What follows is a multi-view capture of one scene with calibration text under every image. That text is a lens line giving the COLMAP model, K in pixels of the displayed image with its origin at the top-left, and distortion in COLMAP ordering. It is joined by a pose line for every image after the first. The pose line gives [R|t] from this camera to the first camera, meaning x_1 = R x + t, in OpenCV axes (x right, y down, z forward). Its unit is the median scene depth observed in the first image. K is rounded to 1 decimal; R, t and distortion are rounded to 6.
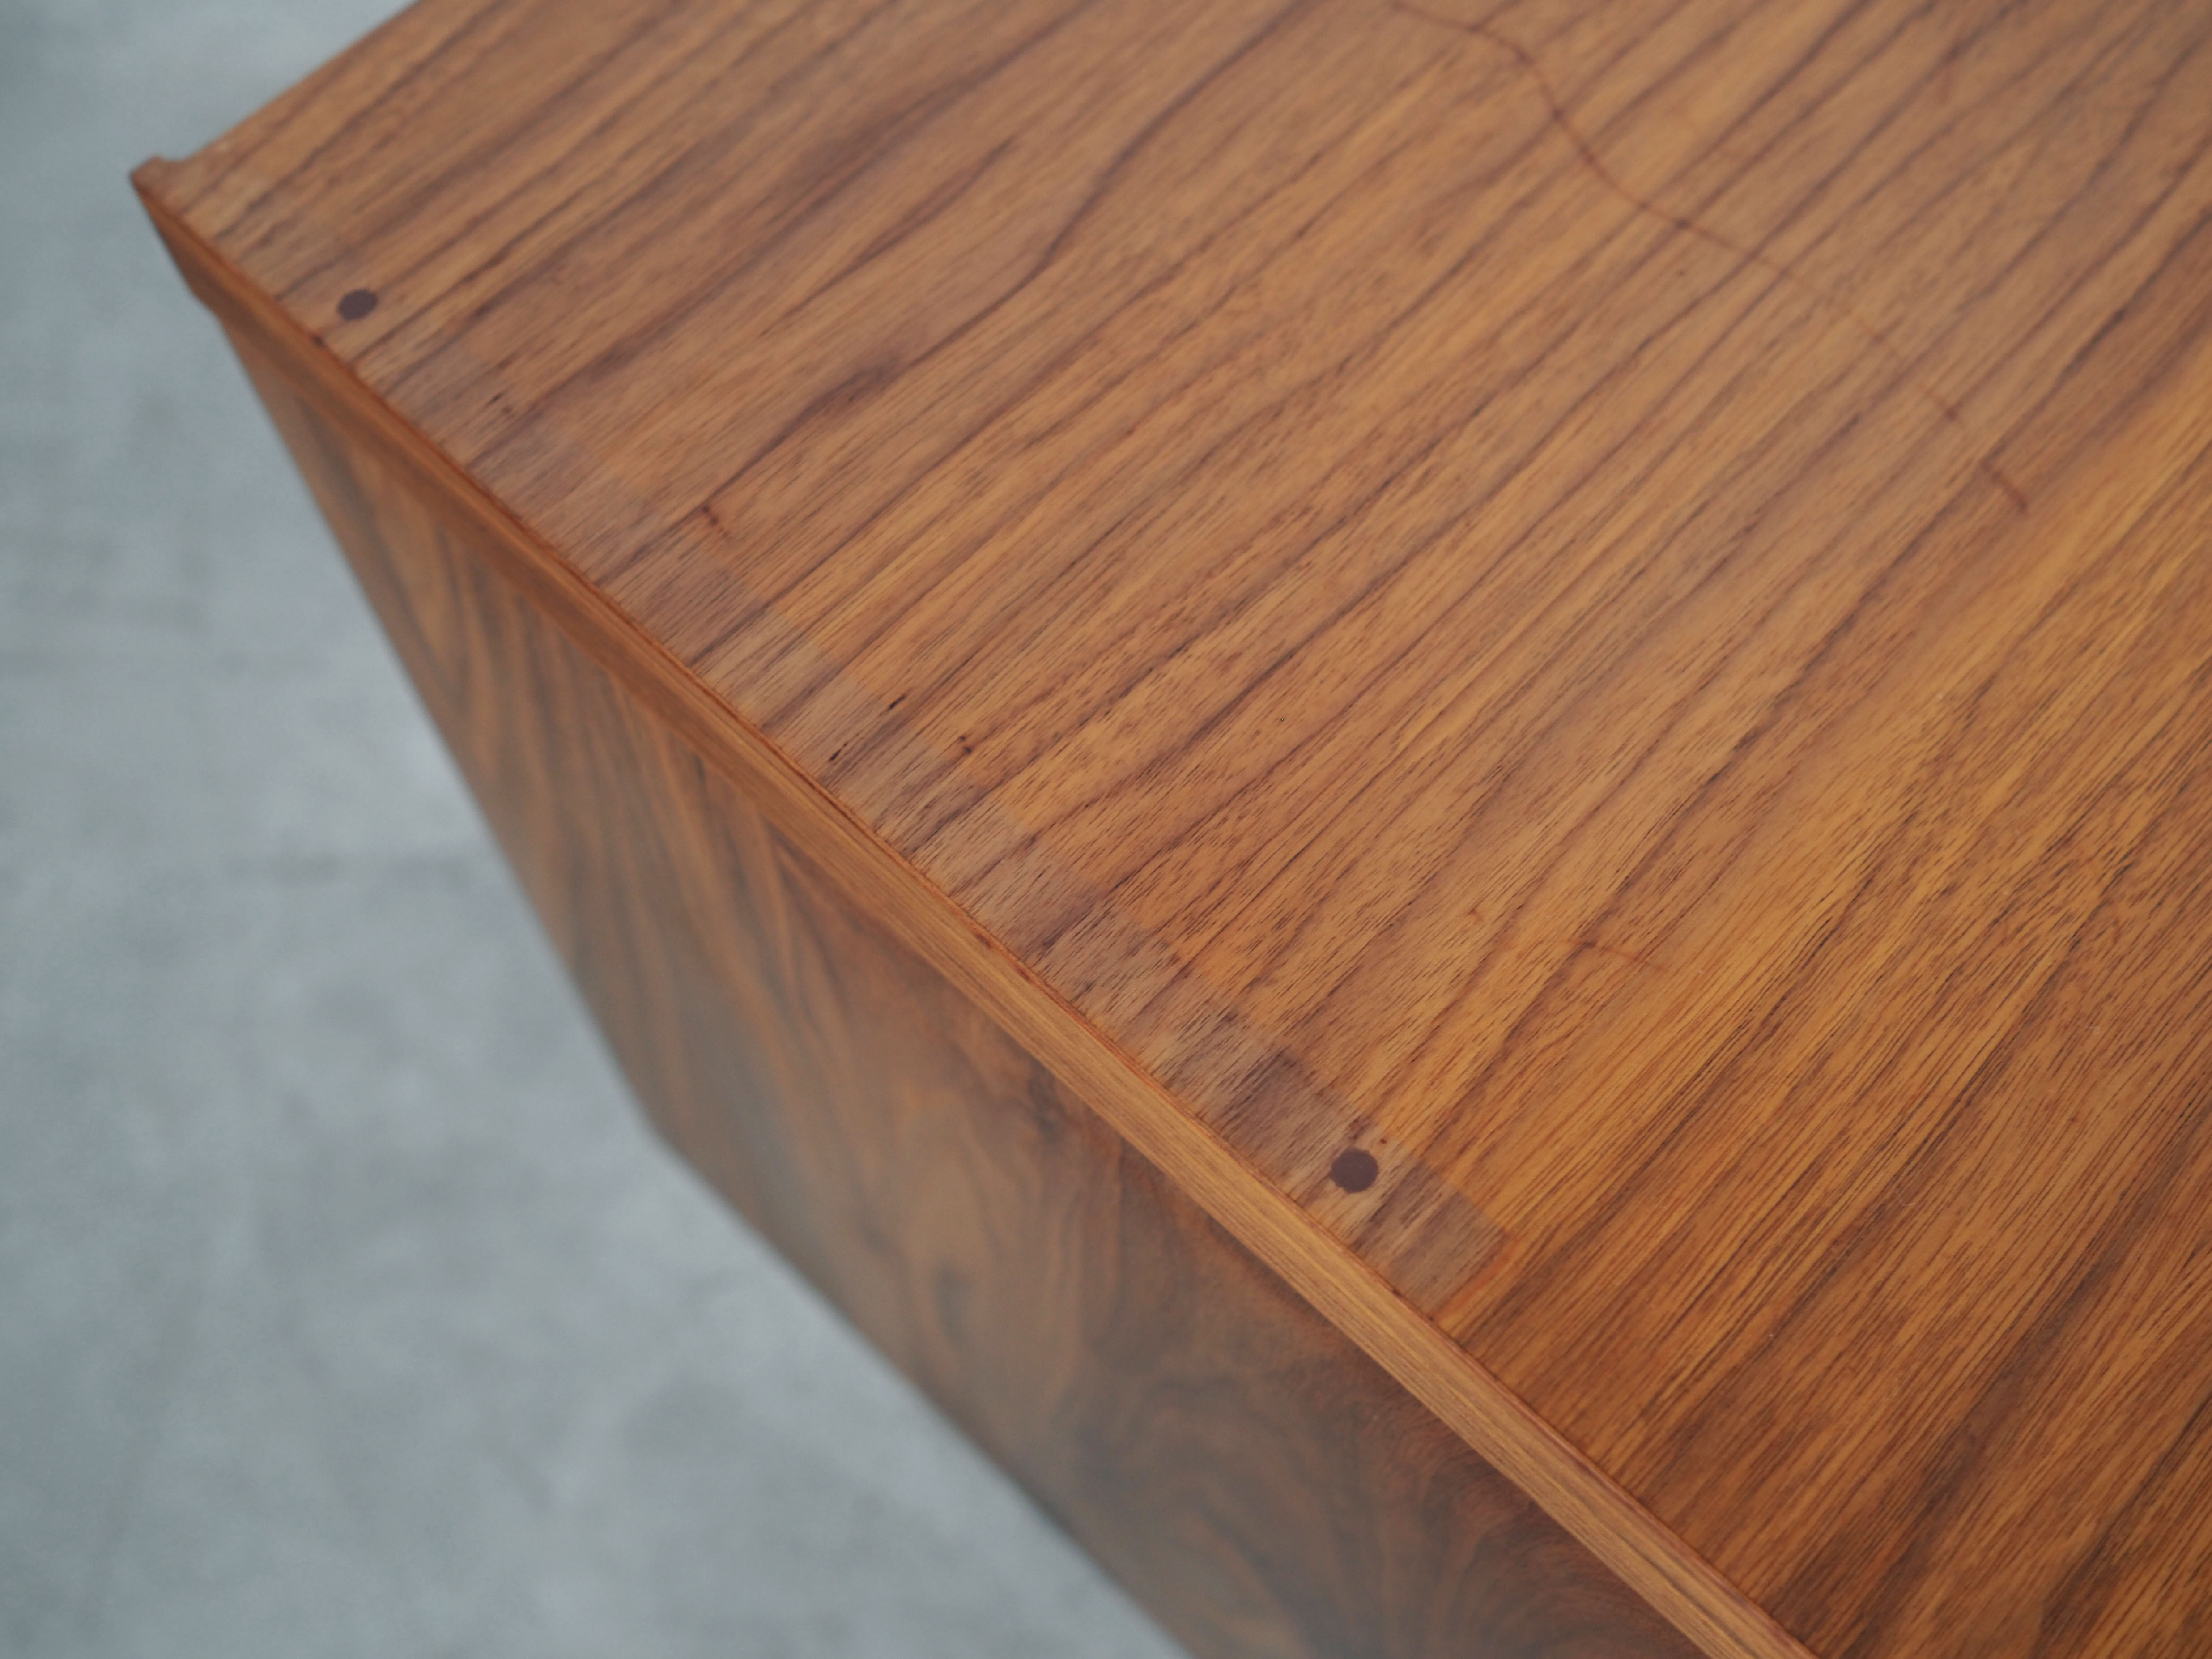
lens RADIAL K [[2339.6, 0, 1094.7], [0, 2339.6, 830.3], [0, 0, 1]] dist [-0.048211, 0.000000]
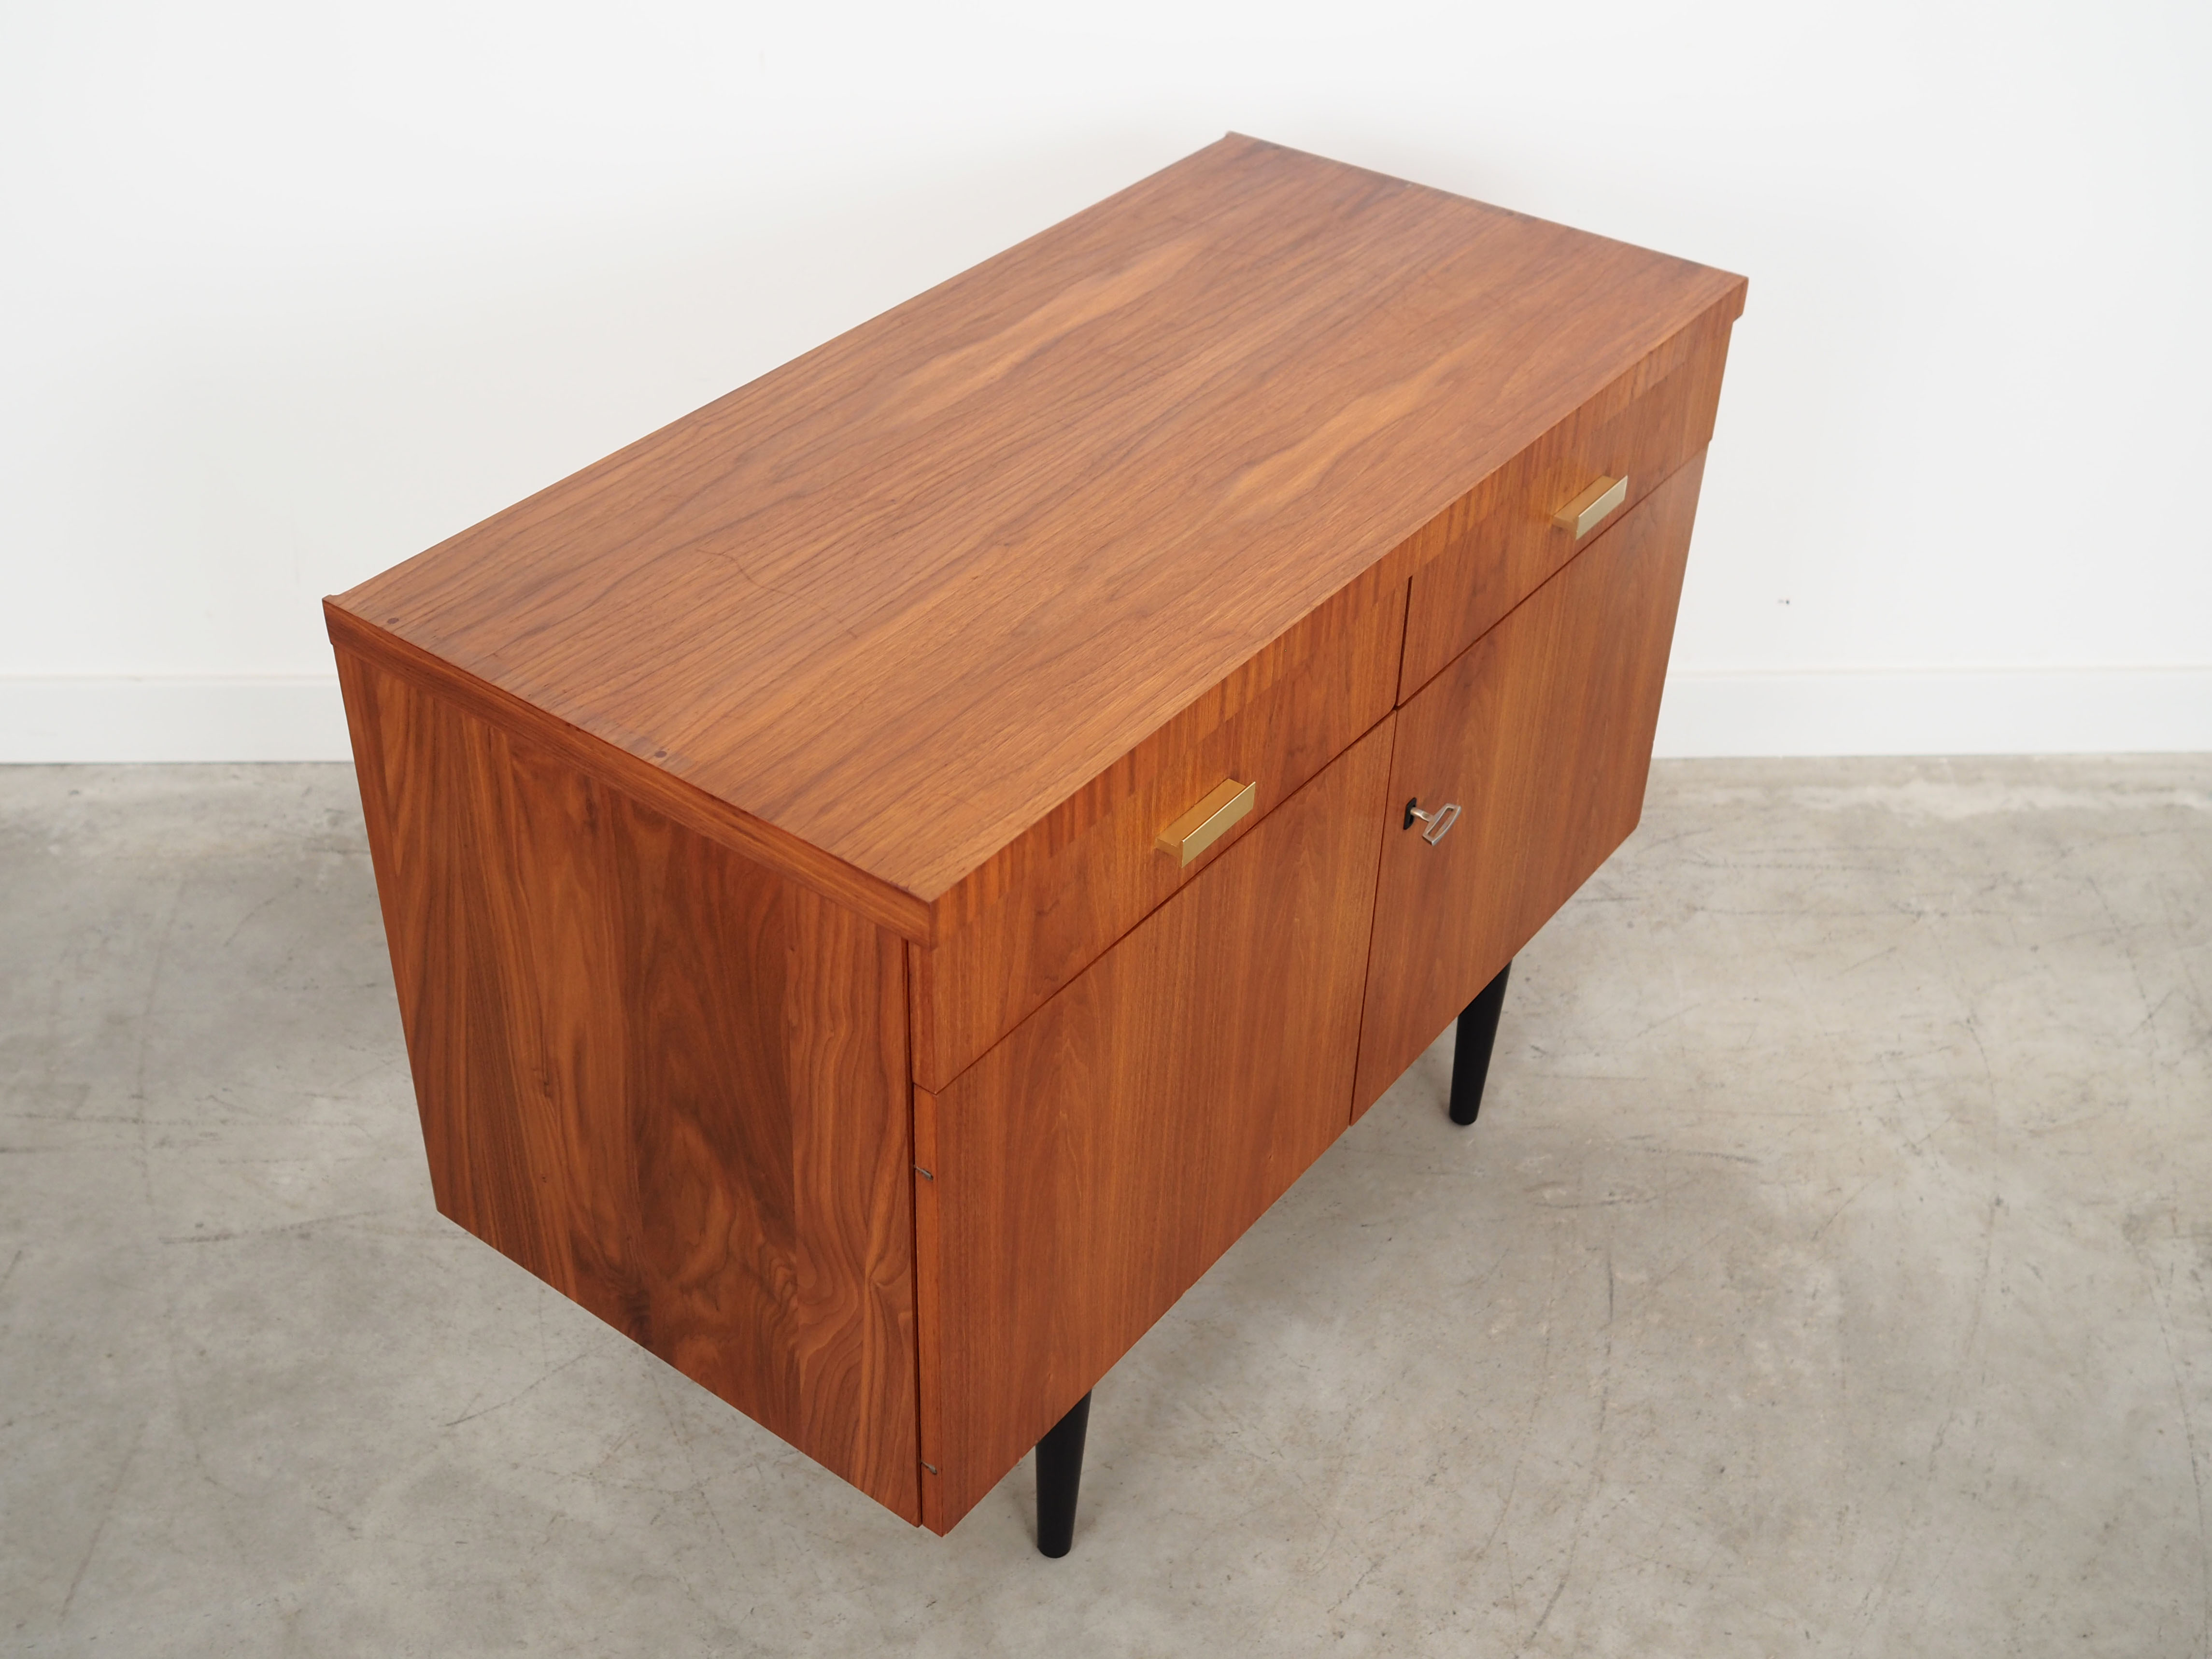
lens RADIAL K [[2575.9, 0, 1111.7], [0, 2575.9, 827.5], [0, 0, 1]] dist [-0.031620, 0.000000]
pose [[0.992231, -0.046697, 0.115313, 0.303965], [0.093660, 0.890465, -0.445309, 1.915655], [-0.081888, 0.452650, 0.887920, -2.438505]]
